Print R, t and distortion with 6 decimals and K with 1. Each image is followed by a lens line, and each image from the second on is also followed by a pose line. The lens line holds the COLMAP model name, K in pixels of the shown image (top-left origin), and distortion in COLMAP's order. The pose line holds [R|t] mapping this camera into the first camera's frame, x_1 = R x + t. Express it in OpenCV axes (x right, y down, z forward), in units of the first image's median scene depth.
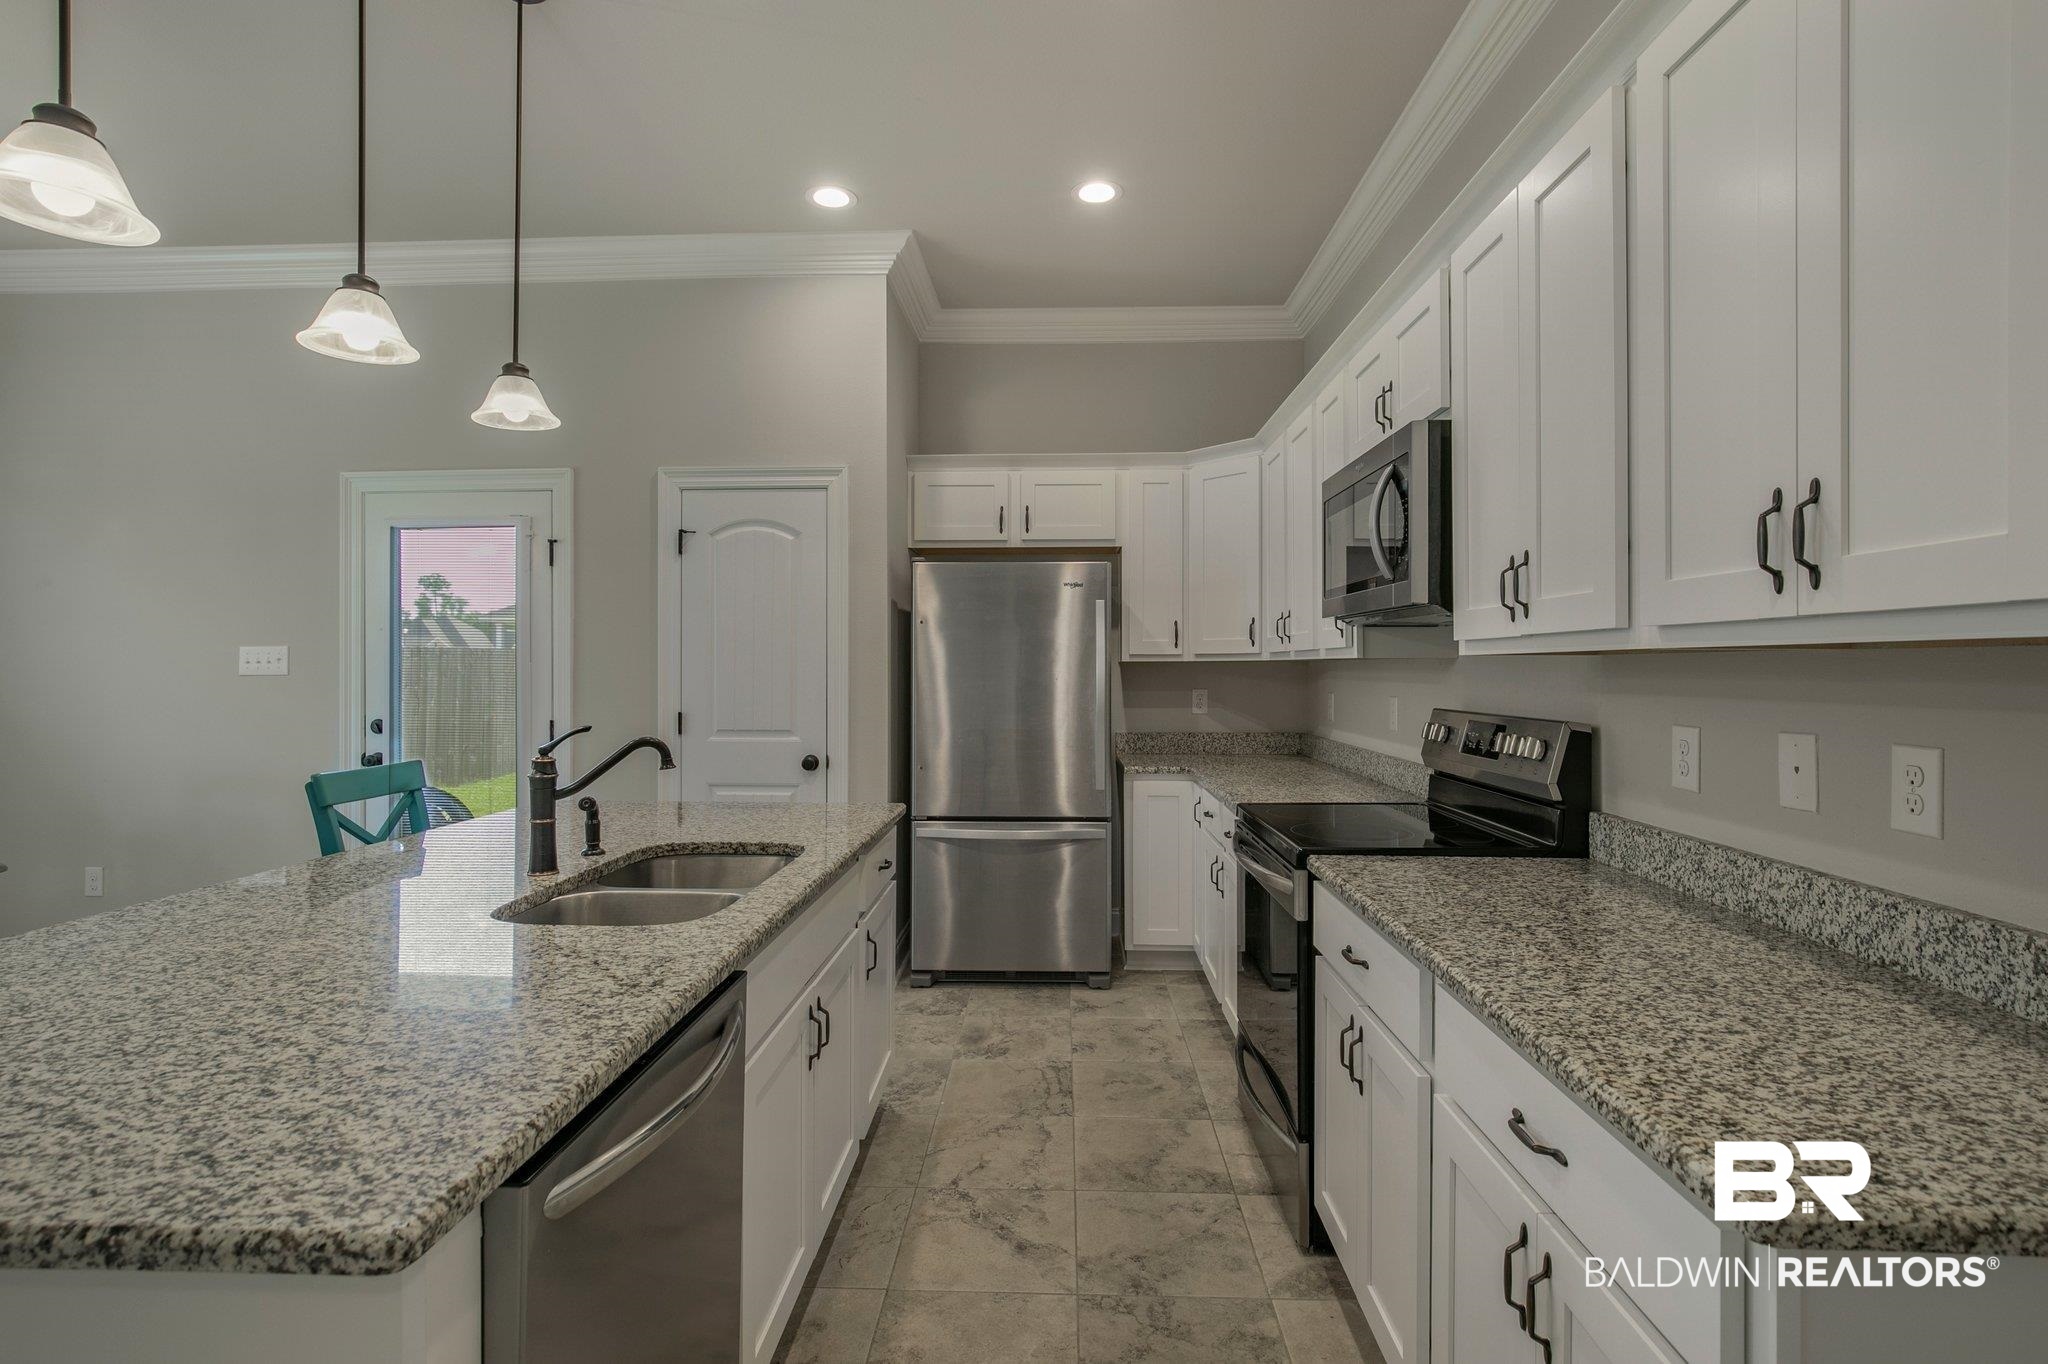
lens RADIAL K [[969.5, 0, 1027.6], [0, 969.5, 666.0], [0, 0, 1]] dist [-0.000669, 0.000273]
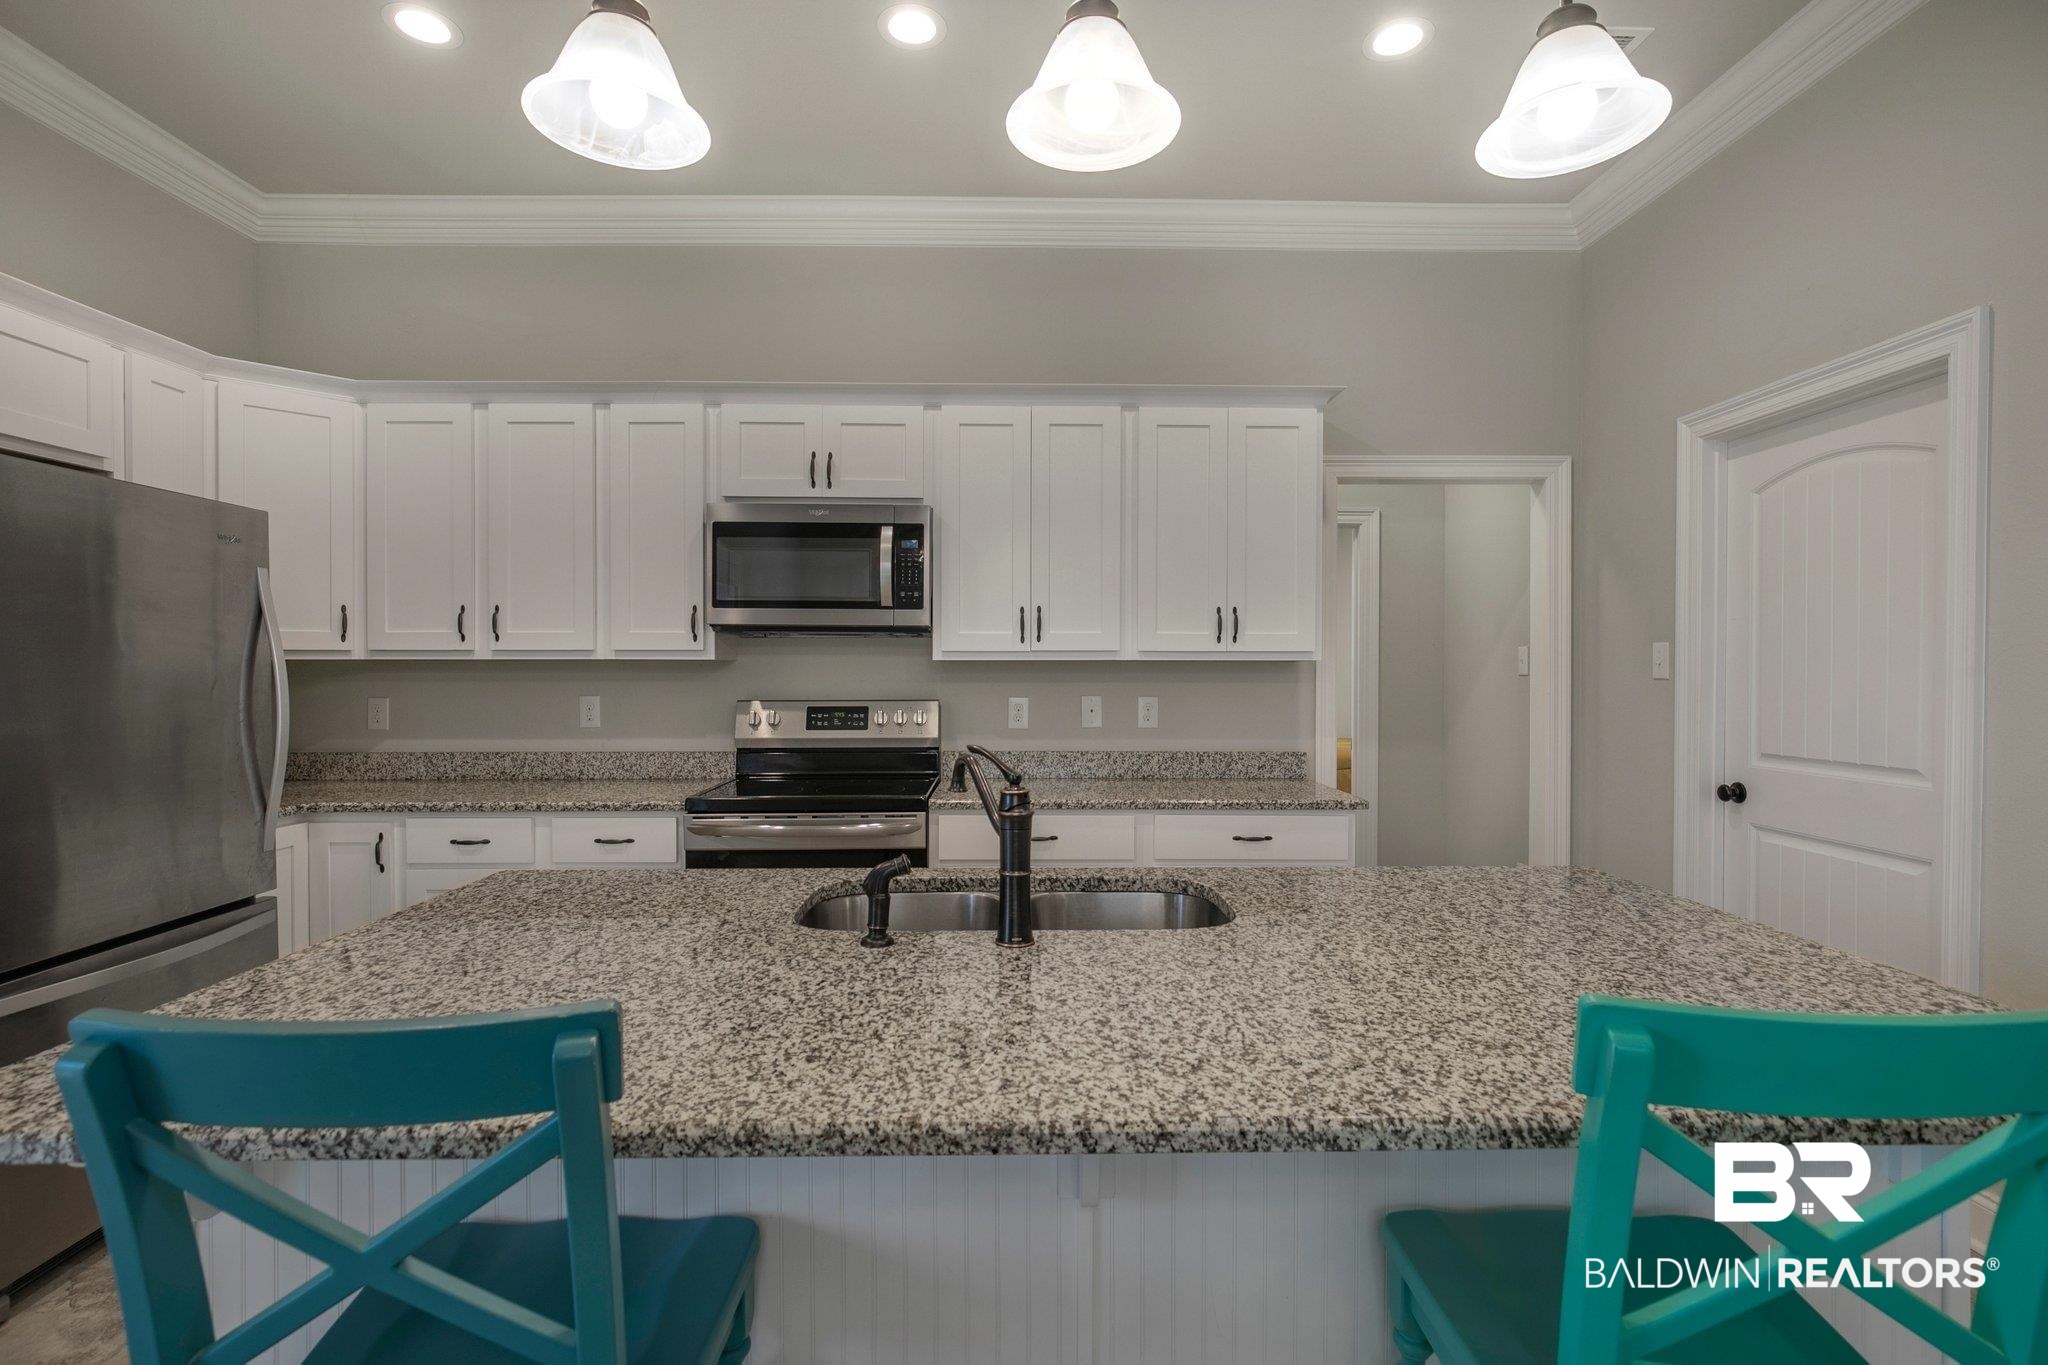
lens RADIAL K [[961.9, 0, 1024.0], [0, 961.9, 682.5], [0, 0, 1]] dist [-0.001948, 0.000131]
pose [[-0.059104, -0.013937, 0.998155, -1.570254], [-0.002126, 0.999902, 0.013835, 0.003970], [-0.998250, -0.001305, -0.059127, 1.315751]]
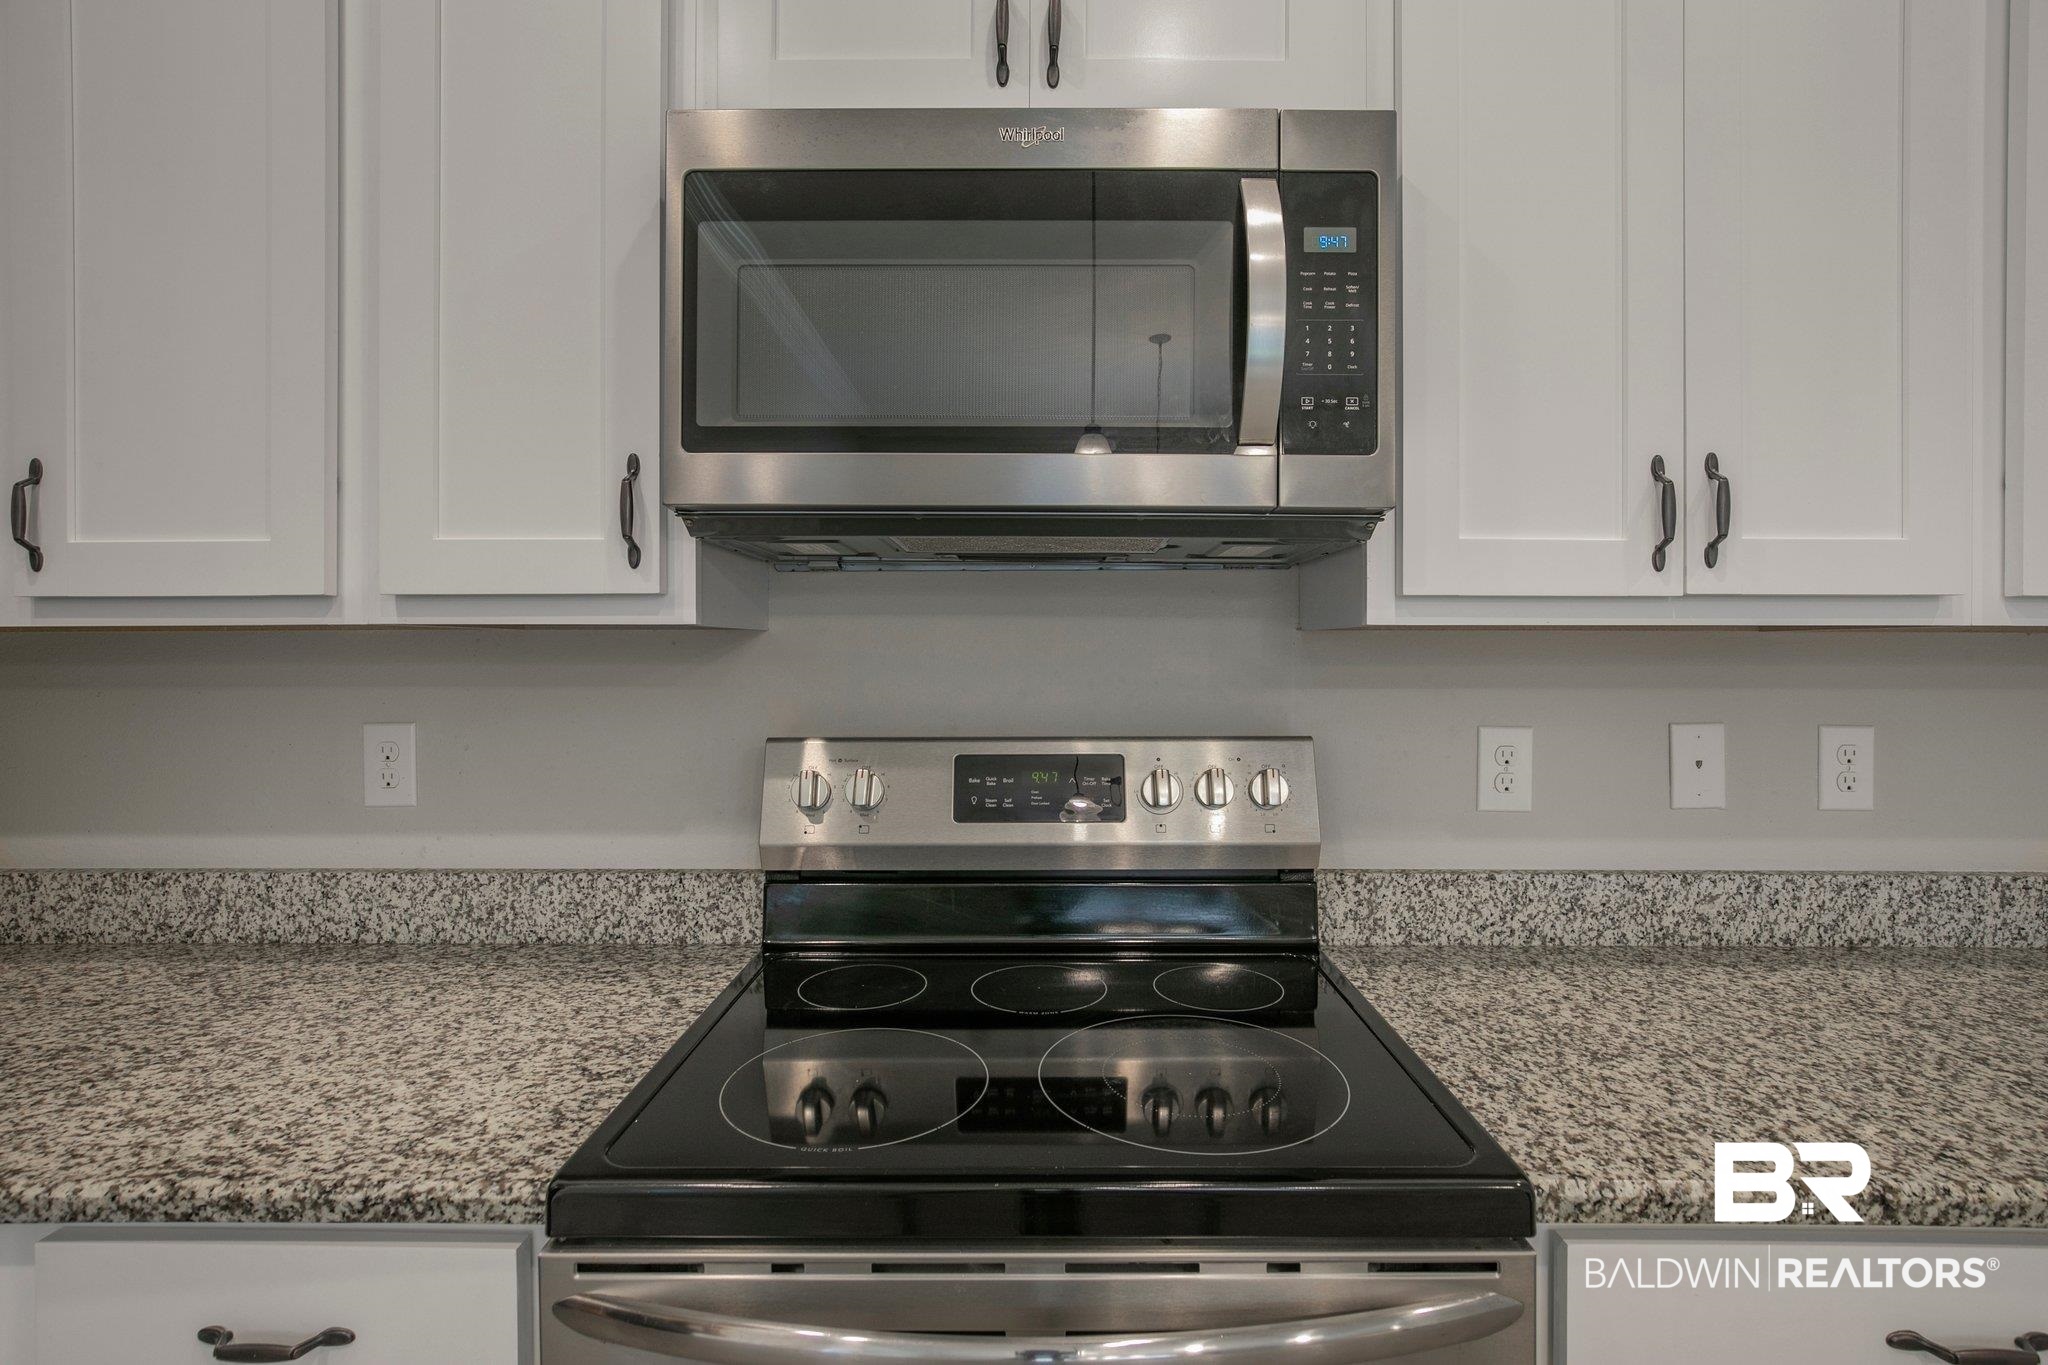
lens RADIAL K [[969.5, 0, 1027.6], [0, 969.5, 666.5], [0, 0, 1]] dist [-0.000669, 0.000273]
pose [[-0.028317, -0.005758, 0.999582, -0.088521], [-0.000471, 0.999983, 0.005746, 0.010557], [-0.999599, -0.000309, -0.028319, 1.659834]]
